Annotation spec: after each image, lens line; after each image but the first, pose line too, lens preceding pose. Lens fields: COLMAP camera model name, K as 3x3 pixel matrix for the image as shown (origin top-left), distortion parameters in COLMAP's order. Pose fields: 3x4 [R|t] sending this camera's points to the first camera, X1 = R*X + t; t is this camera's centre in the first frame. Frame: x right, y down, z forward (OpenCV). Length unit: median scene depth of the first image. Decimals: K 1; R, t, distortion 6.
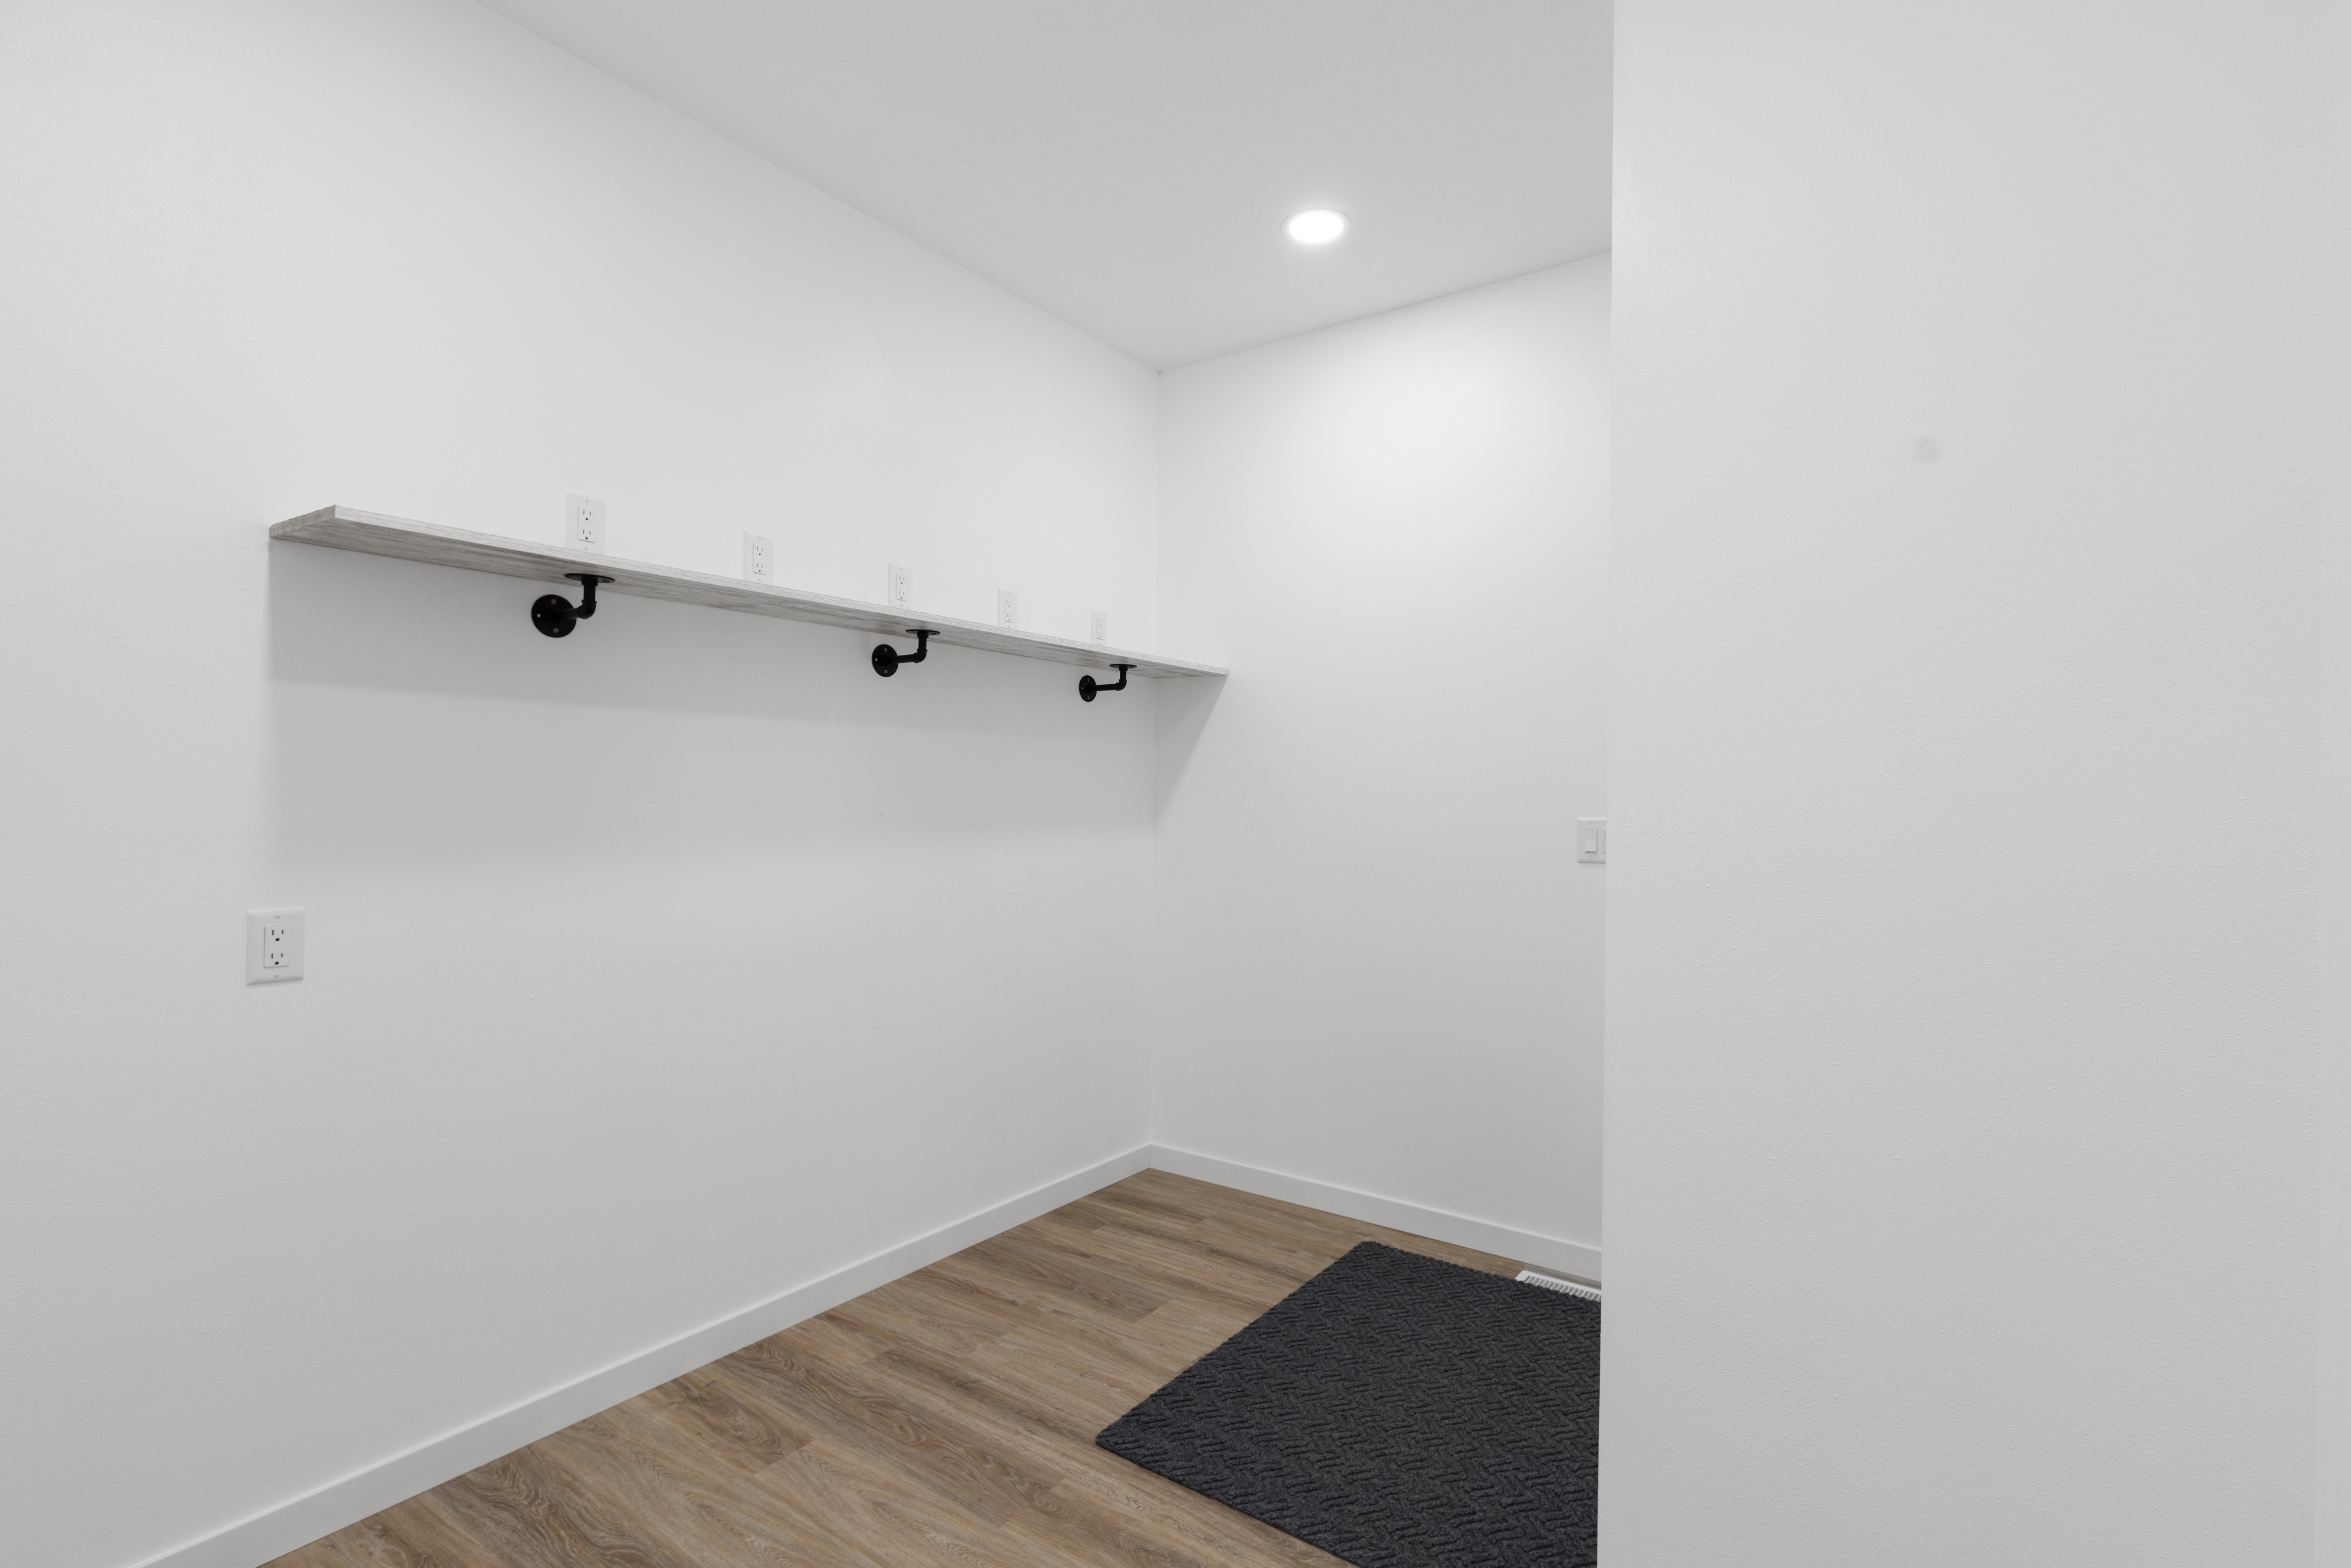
lens RADIAL K [[1086.0, 0, 1175.9], [0, 1086.0, 789.1], [0, 0, 1]] dist [0.002186, 0.001889]
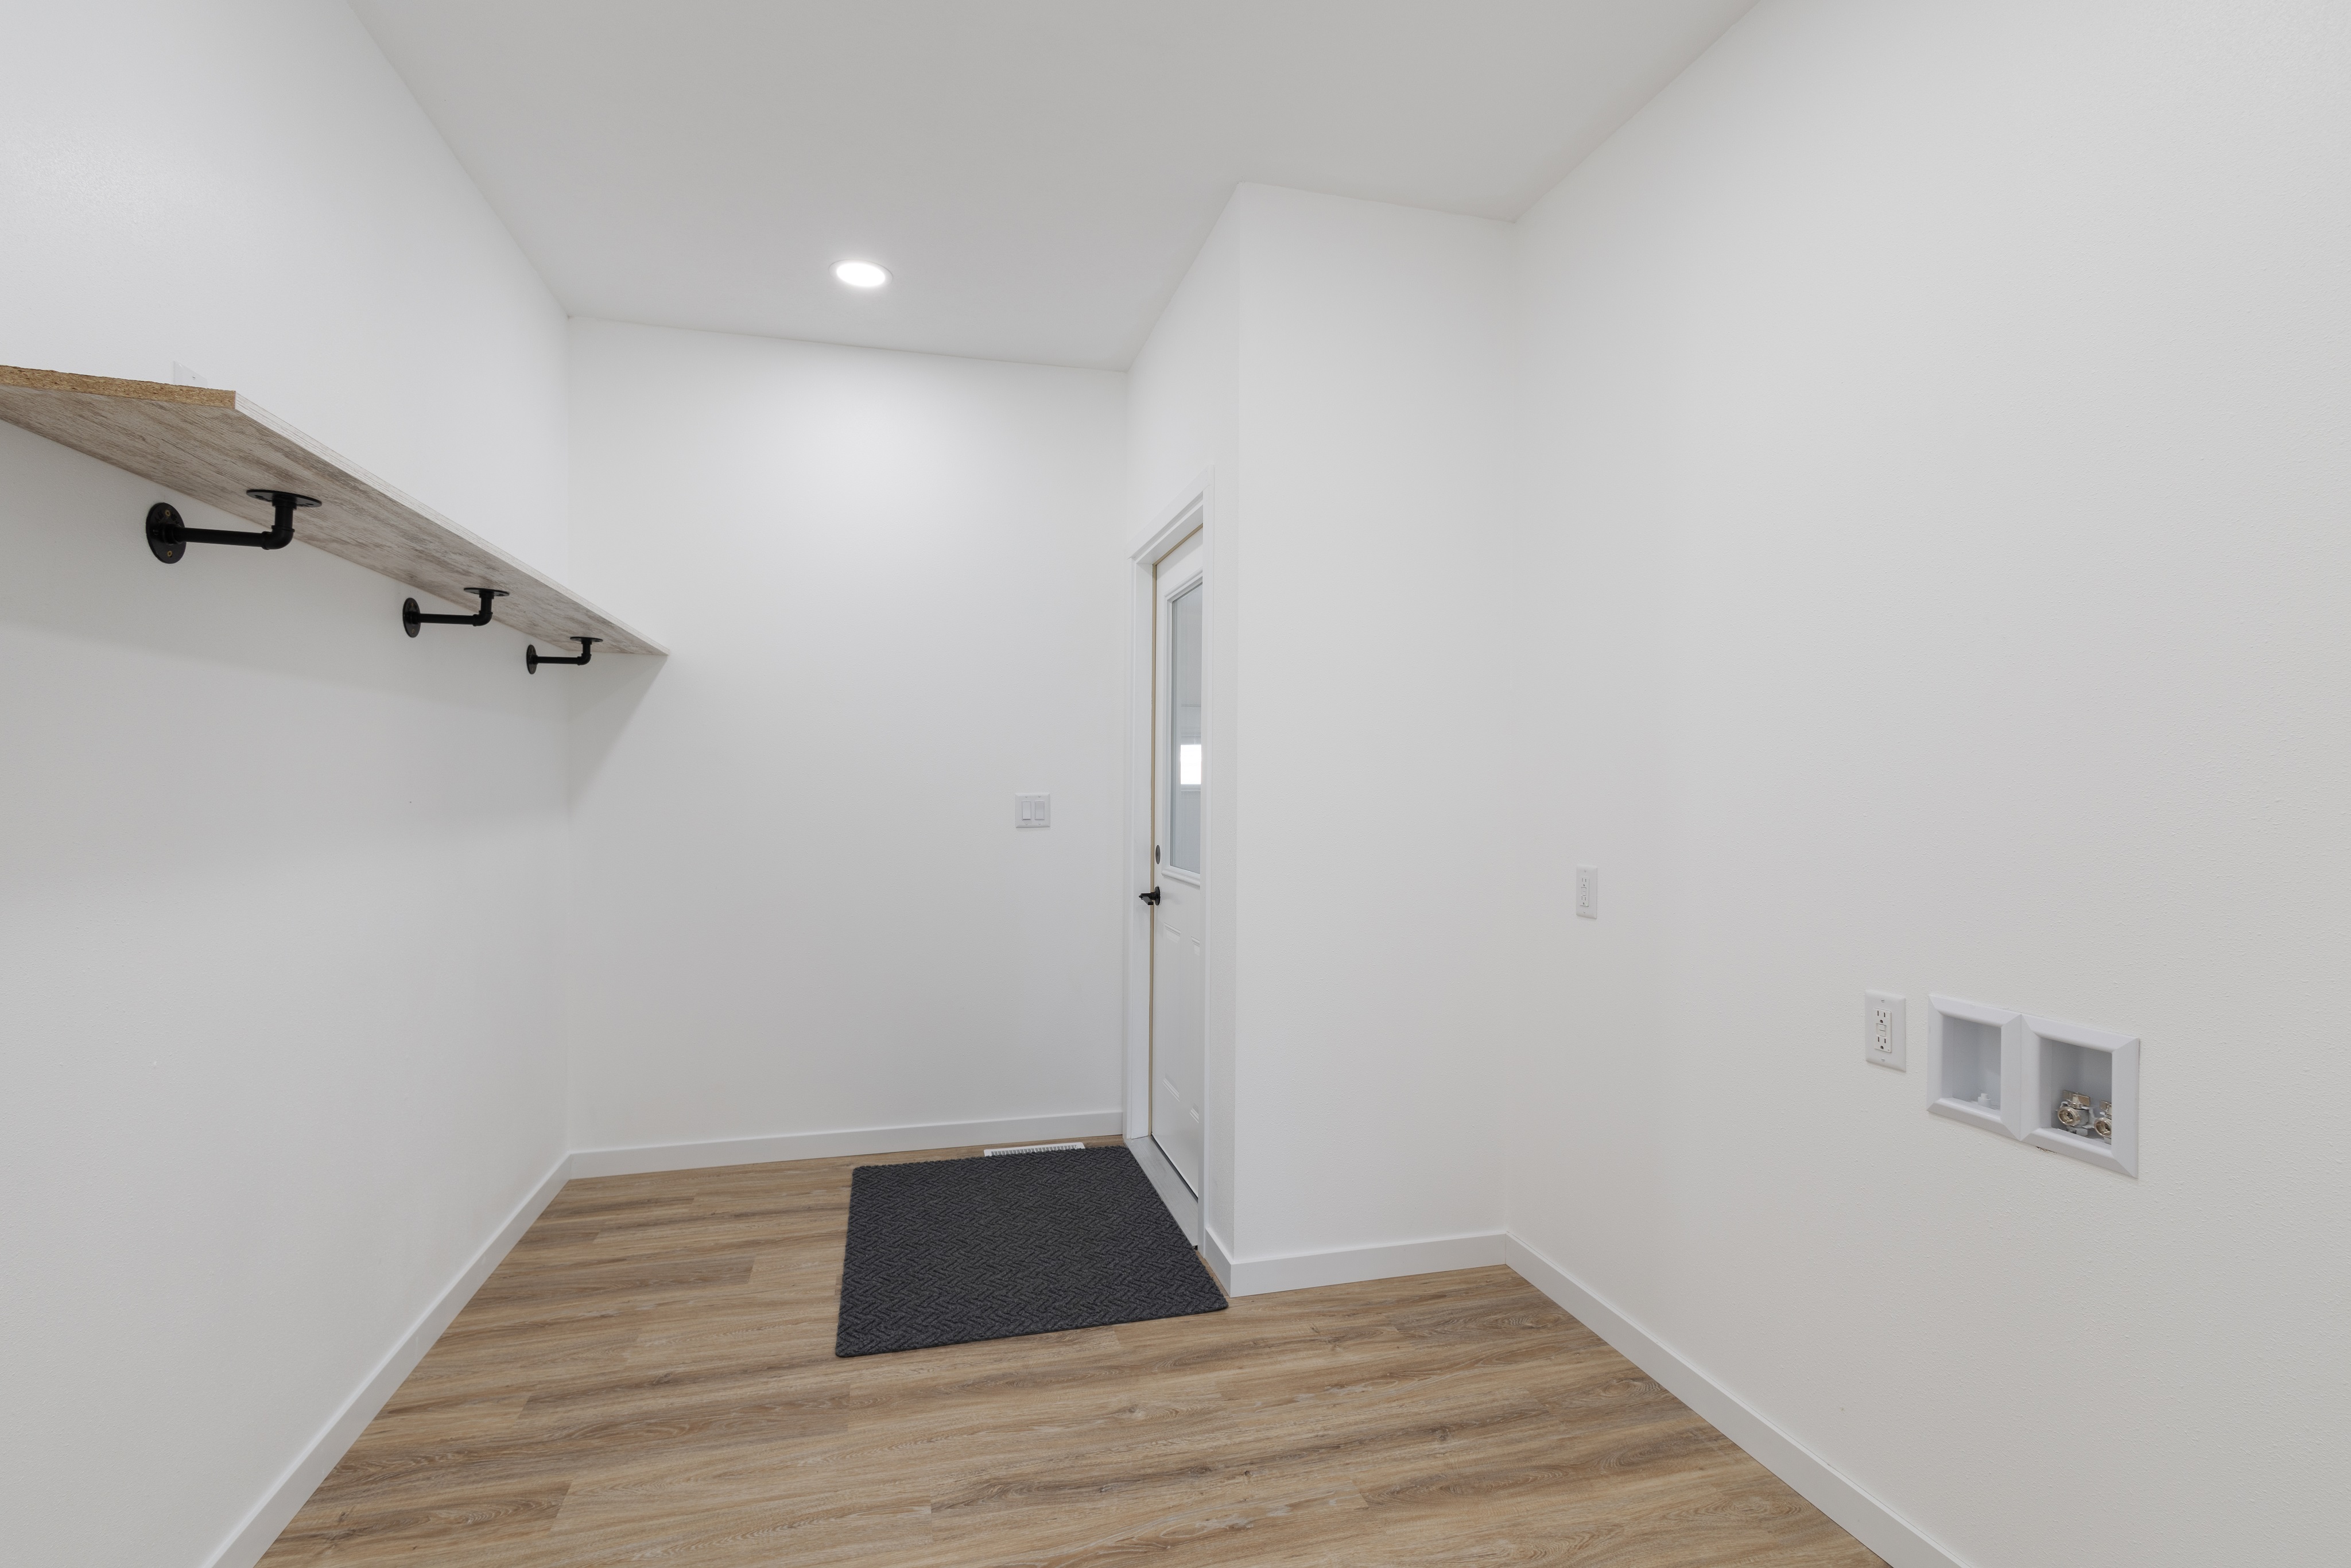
lens RADIAL K [[1086.0, 0, 1180.9], [0, 1086.0, 781.8], [0, 0, 1]] dist [0.002186, 0.001889]
pose [[0.637130, -0.006255, 0.770731, -0.554330], [-0.005522, 0.999904, 0.012680, -0.006037], [-0.770737, -0.012335, 0.637034, 0.018112]]
